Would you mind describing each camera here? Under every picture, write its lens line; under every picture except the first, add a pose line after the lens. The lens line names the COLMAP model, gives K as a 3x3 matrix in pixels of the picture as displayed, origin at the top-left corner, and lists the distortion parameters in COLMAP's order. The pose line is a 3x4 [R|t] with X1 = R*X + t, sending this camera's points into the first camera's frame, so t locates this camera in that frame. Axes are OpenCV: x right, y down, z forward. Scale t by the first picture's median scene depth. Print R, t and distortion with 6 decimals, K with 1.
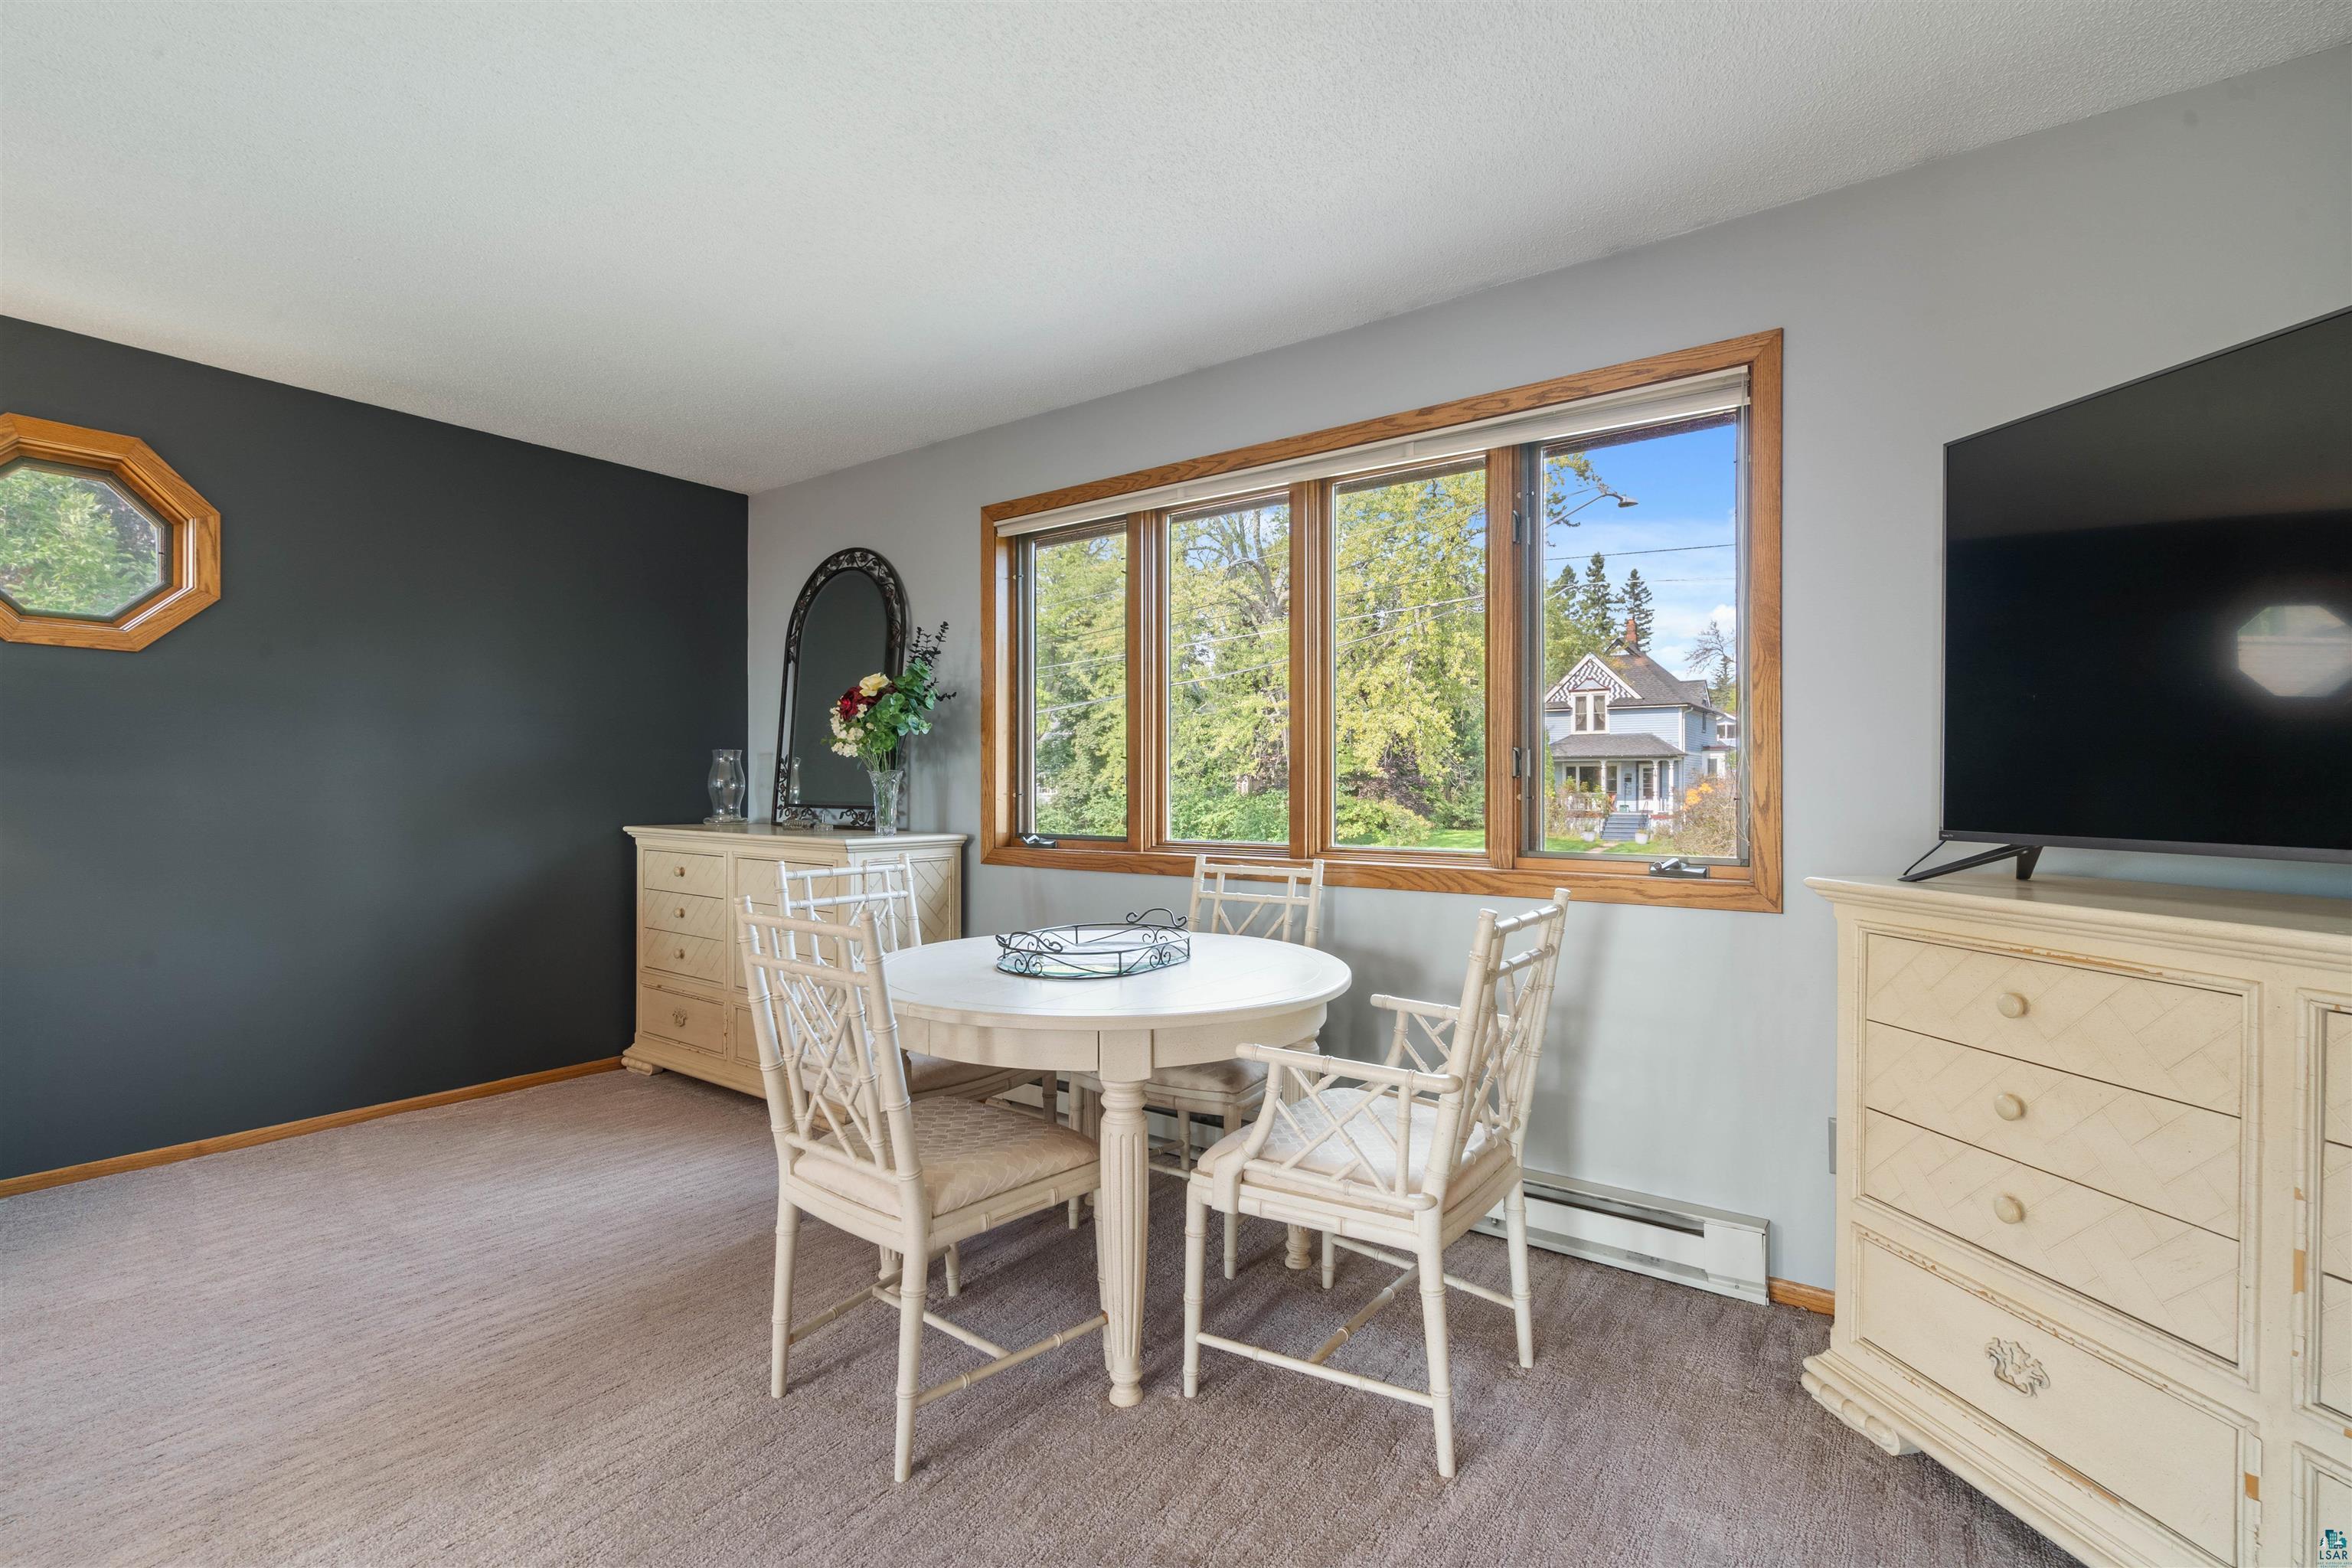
lens RADIAL K [[1075.3, 0, 1168.5], [0, 1075.3, 783.9], [0, 0, 1]] dist [-0.004716, 0.000652]
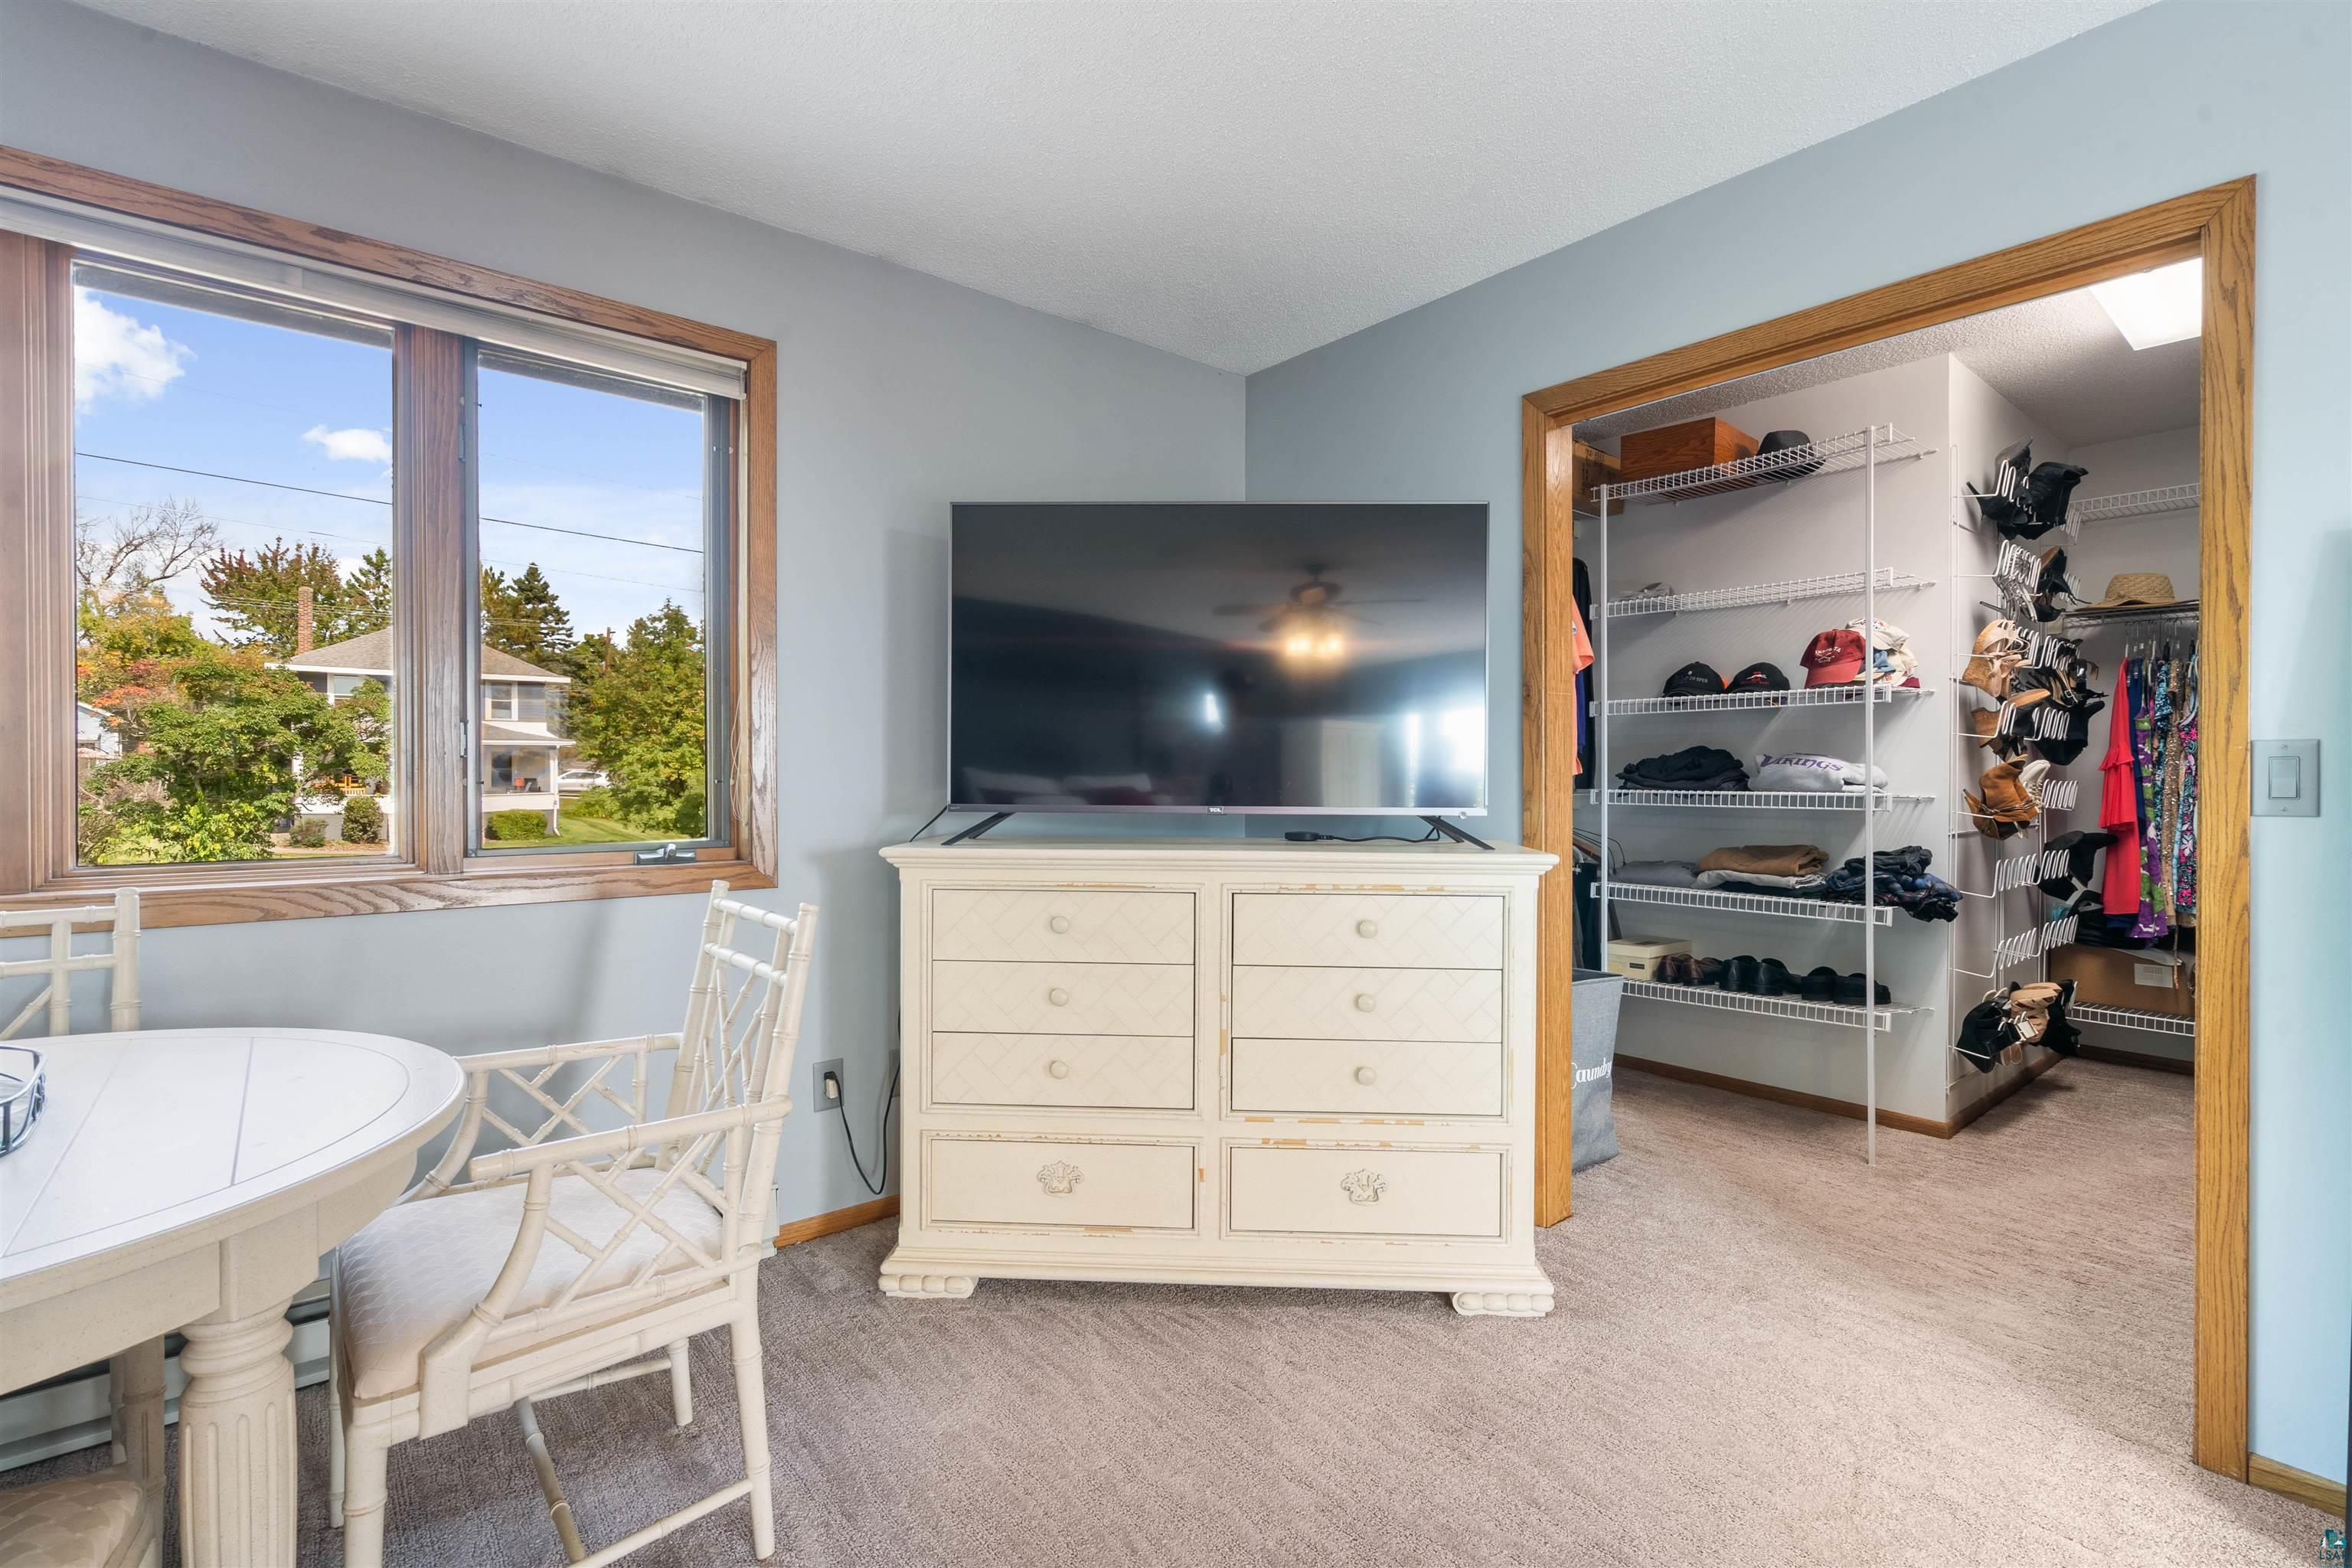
lens RADIAL K [[1075.3, 0, 1169.1], [0, 1075.3, 785.7], [0, 0, 1]] dist [-0.004716, 0.000652]
pose [[0.240018, -0.011055, 0.970705, -0.376633], [-0.003814, 0.999917, 0.012331, 0.003683], [-0.970761, -0.006662, 0.239956, 0.357195]]
